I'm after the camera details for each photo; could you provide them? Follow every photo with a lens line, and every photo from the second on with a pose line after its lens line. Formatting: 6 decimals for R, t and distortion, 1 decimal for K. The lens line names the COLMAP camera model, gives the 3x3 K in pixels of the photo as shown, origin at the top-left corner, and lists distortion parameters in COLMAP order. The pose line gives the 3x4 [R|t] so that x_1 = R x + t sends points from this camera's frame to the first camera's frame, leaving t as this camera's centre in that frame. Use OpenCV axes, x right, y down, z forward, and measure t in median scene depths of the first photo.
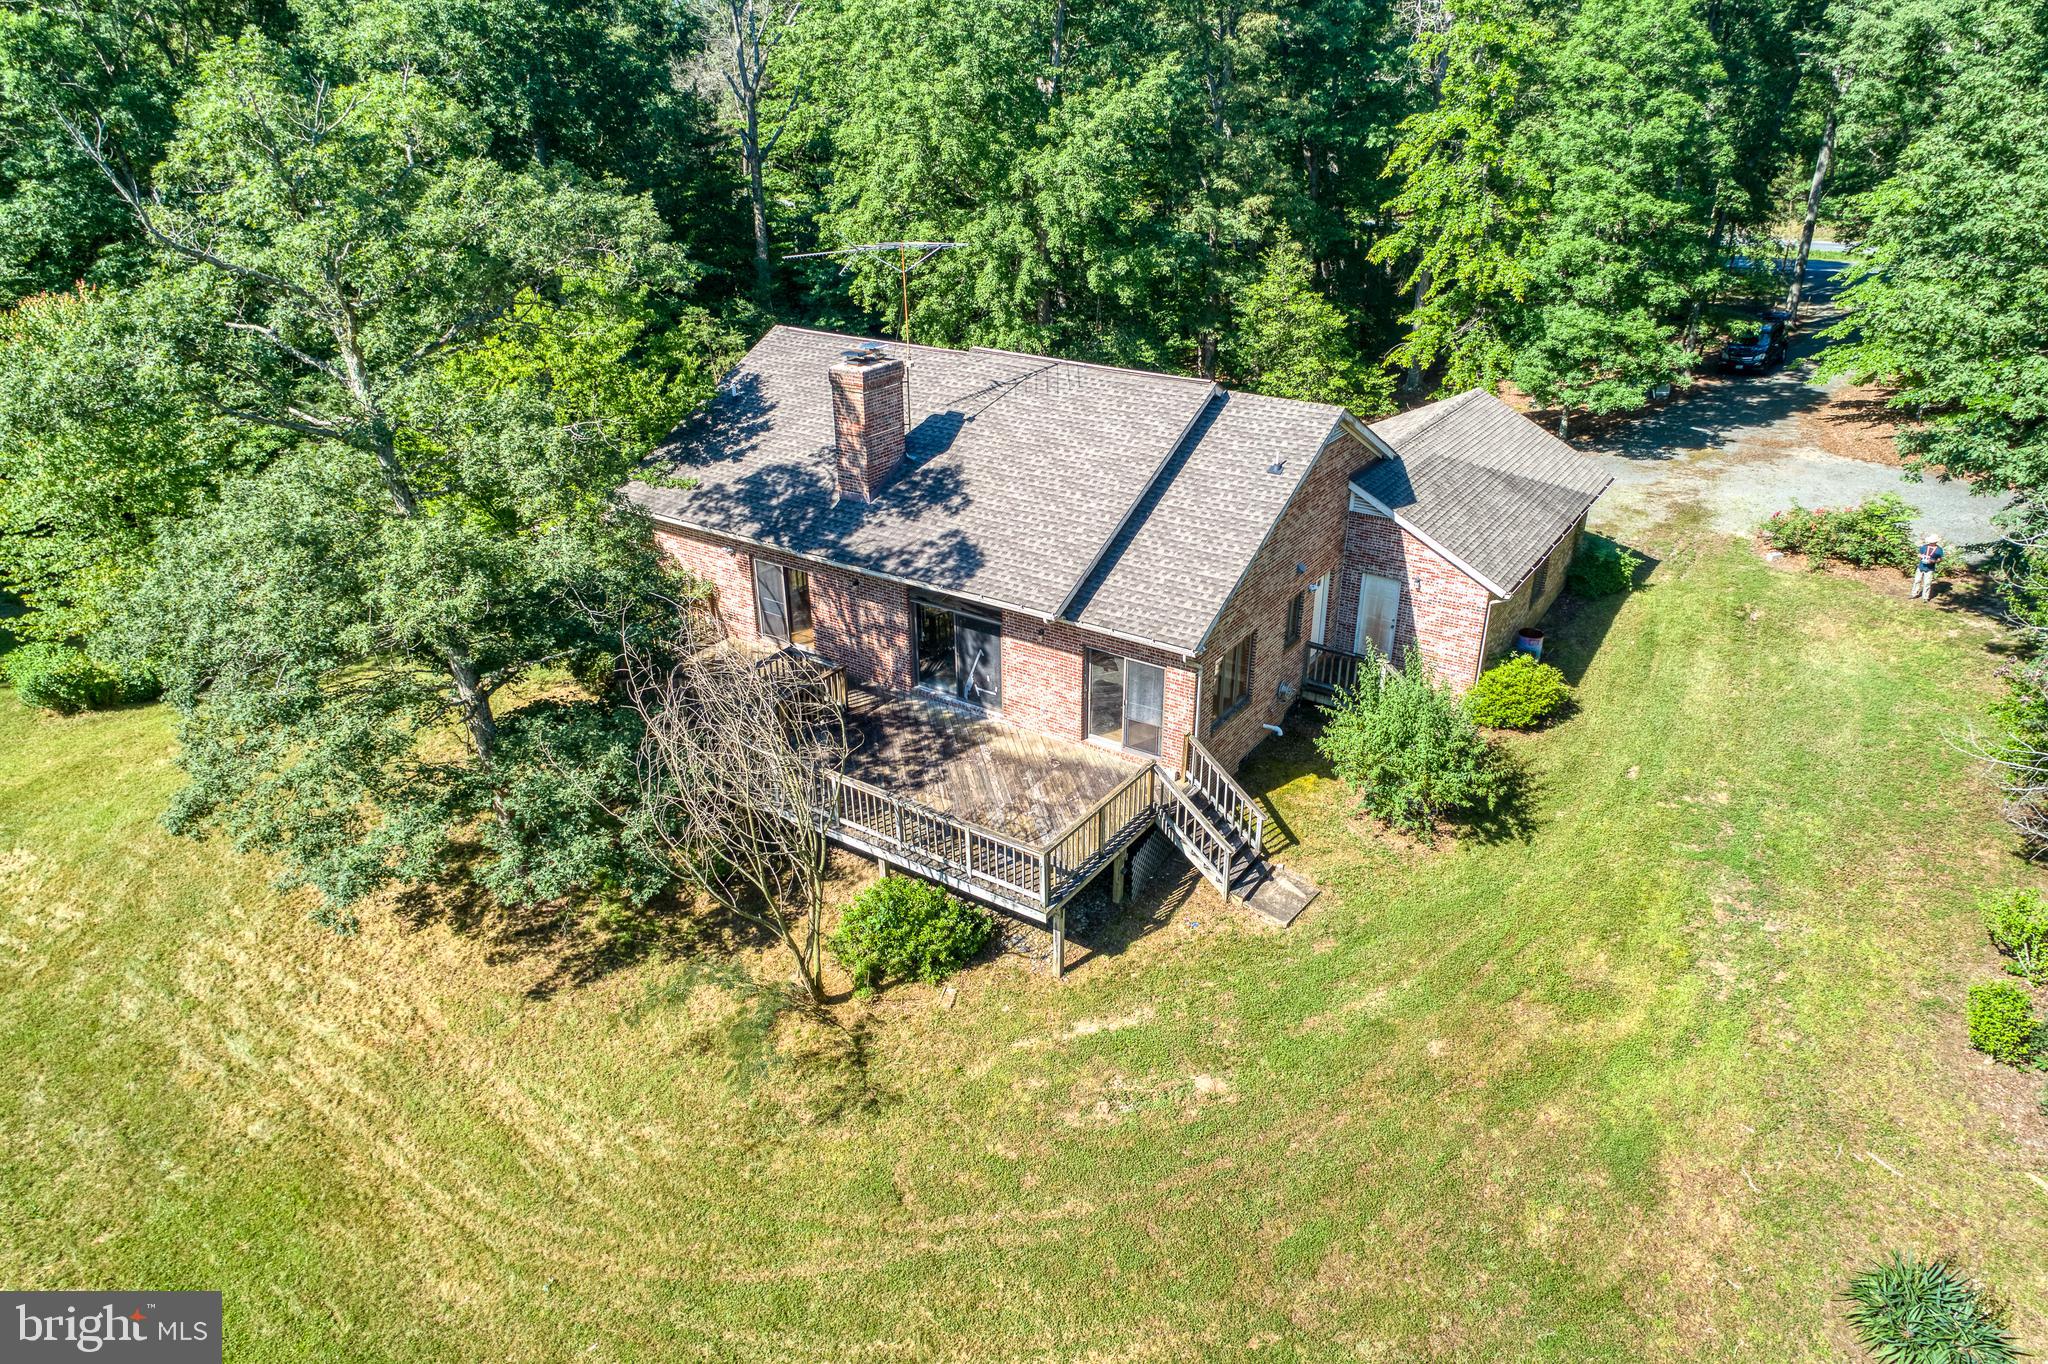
lens RADIAL K [[1294.2, 0, 1028.4], [0, 1294.2, 680.8], [0, 0, 1]] dist [-0.044480, 0.041320]
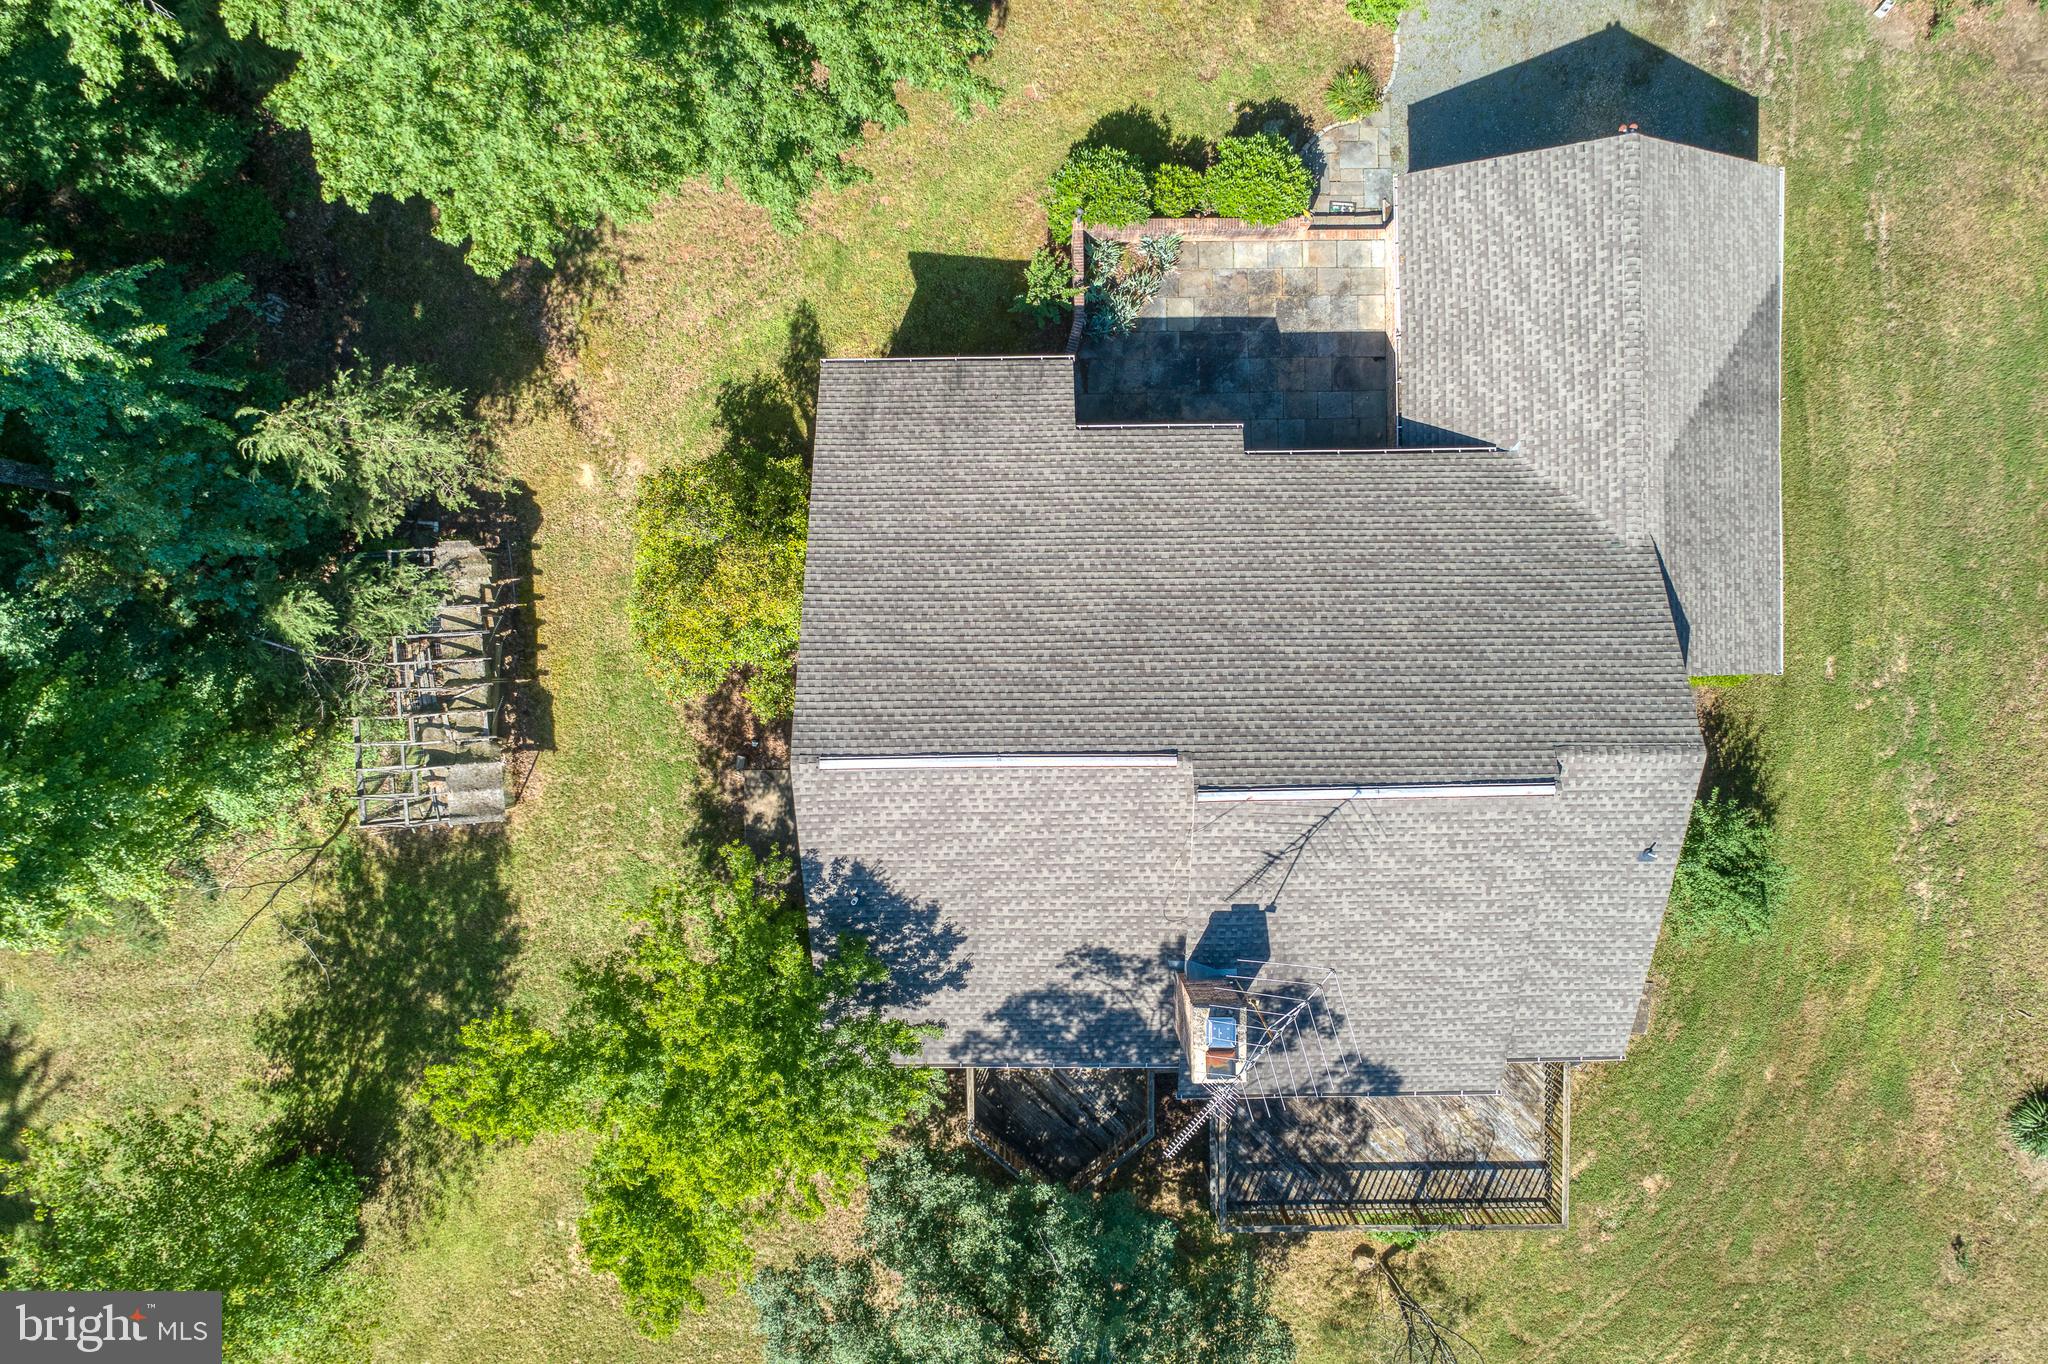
lens RADIAL K [[1294.2, 0, 1028.4], [0, 1294.2, 680.8], [0, 0, 1]] dist [-0.044480, 0.041320]
pose [[0.820600, -0.571269, -0.016369, -0.080965], [0.247350, 0.329194, 0.911290, -1.134757], [-0.515203, -0.751853, 0.411440, 0.934191]]
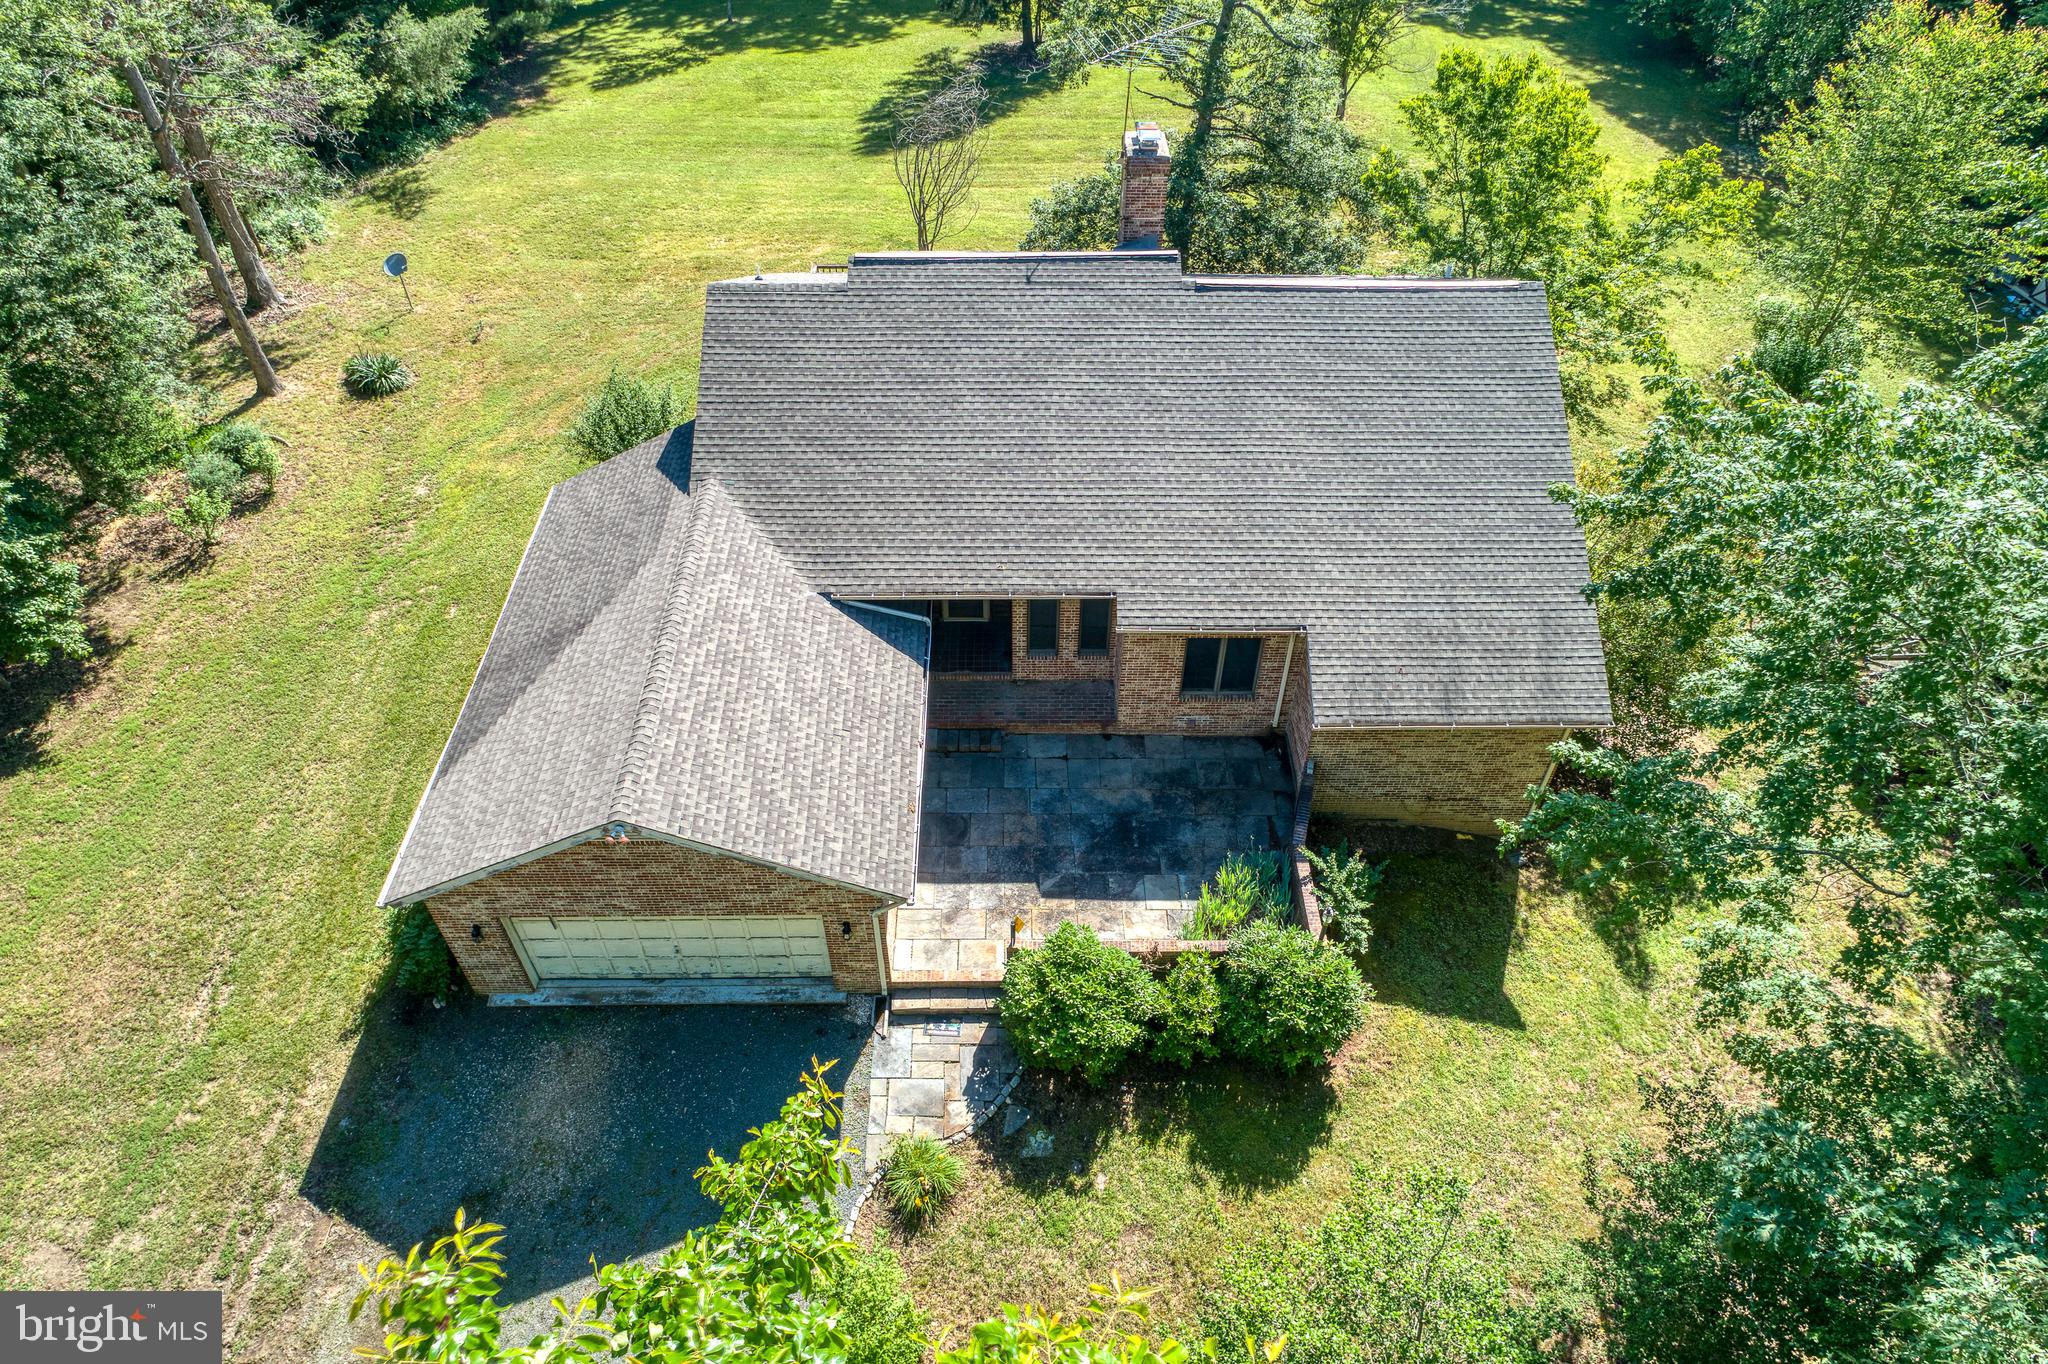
lens RADIAL K [[1294.2, 0, 1028.4], [0, 1294.2, 680.8], [0, 0, 1]] dist [-0.044480, 0.041320]
pose [[-0.821128, 0.396989, -0.410059, 0.561475], [-0.251727, 0.392905, 0.884454, -0.995621], [0.512233, 0.829473, -0.222692, 1.589805]]
